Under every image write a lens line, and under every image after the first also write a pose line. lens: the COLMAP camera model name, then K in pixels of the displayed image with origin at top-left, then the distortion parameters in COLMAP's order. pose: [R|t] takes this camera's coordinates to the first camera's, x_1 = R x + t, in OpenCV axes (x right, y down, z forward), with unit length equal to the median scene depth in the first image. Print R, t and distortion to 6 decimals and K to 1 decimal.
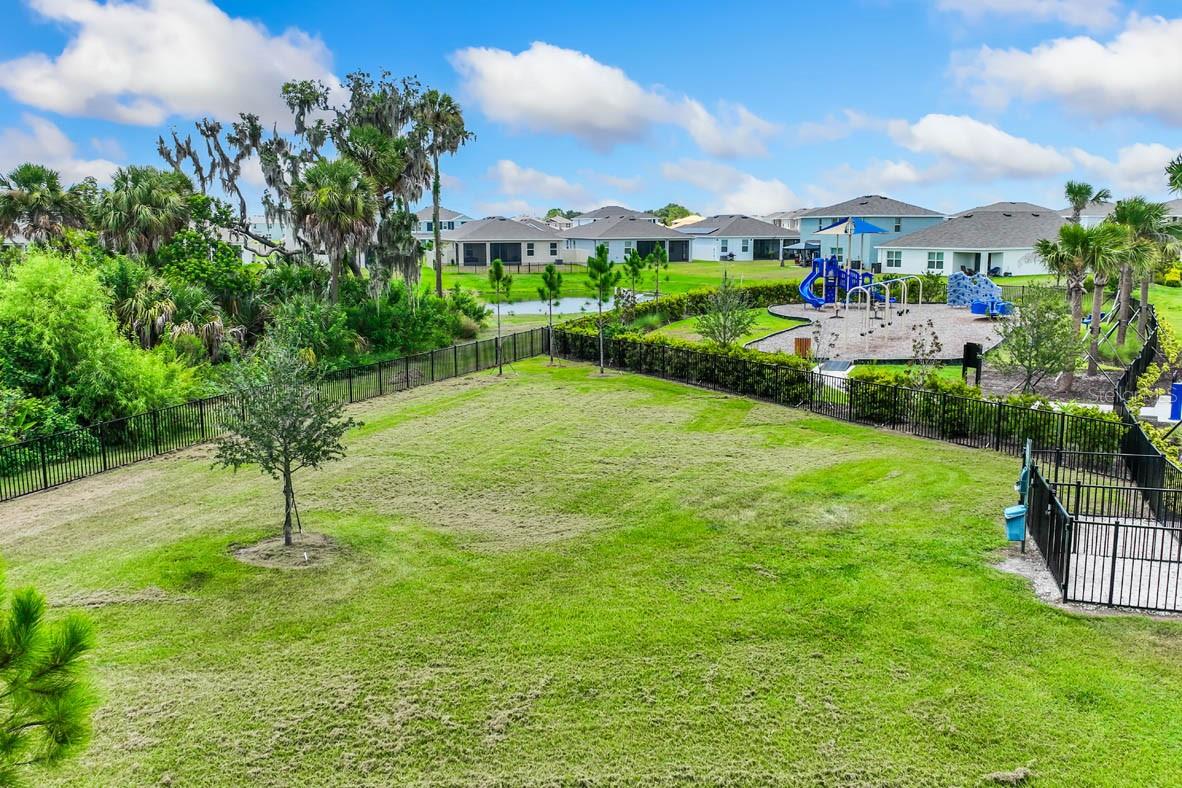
lens RADIAL K [[1165.6, 0, 592.2], [0, 1165.6, 399.5], [0, 0, 1]] dist [0.016693, 0.000000]
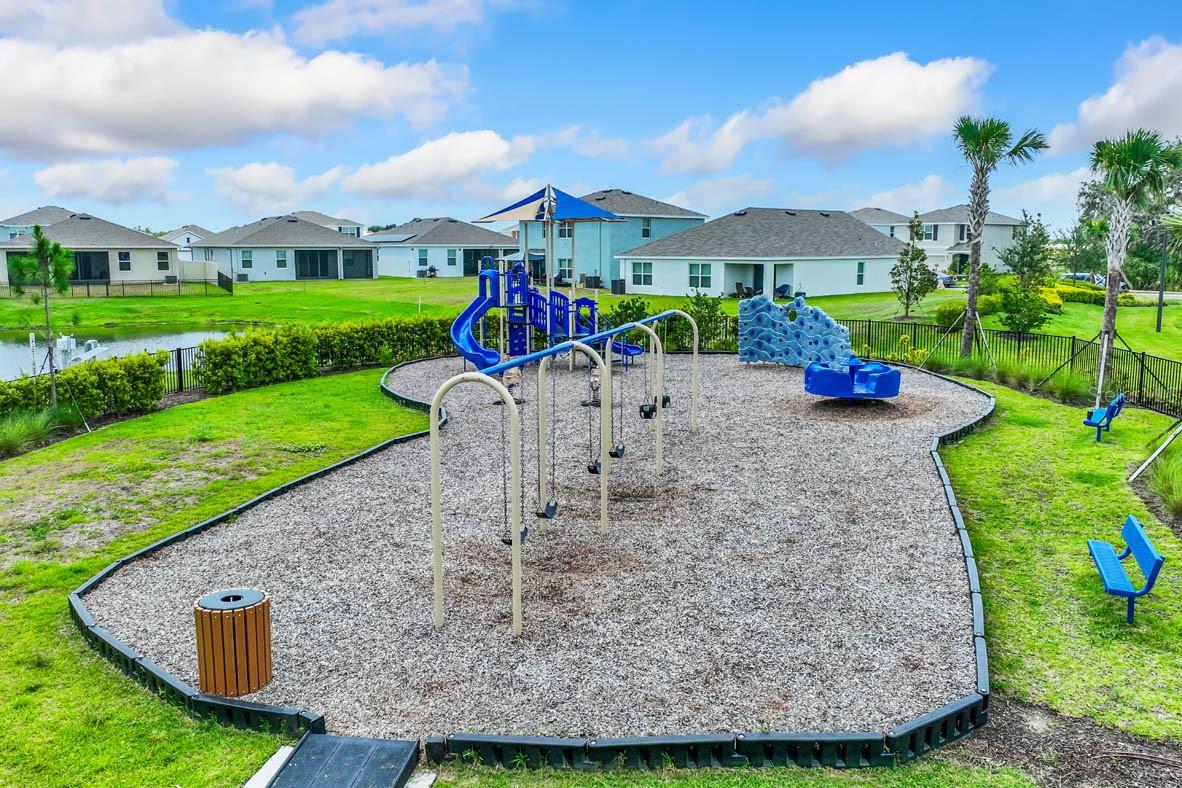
lens RADIAL K [[1165.6, 0, 593.4], [0, 1165.6, 394.1], [0, 0, 1]] dist [0.016693, 0.000000]
pose [[0.979010, -0.024210, 0.202370, 0.085190], [0.028153, 0.999465, -0.016629, -0.036637], [-0.201859, 0.021977, 0.979168, 0.316807]]
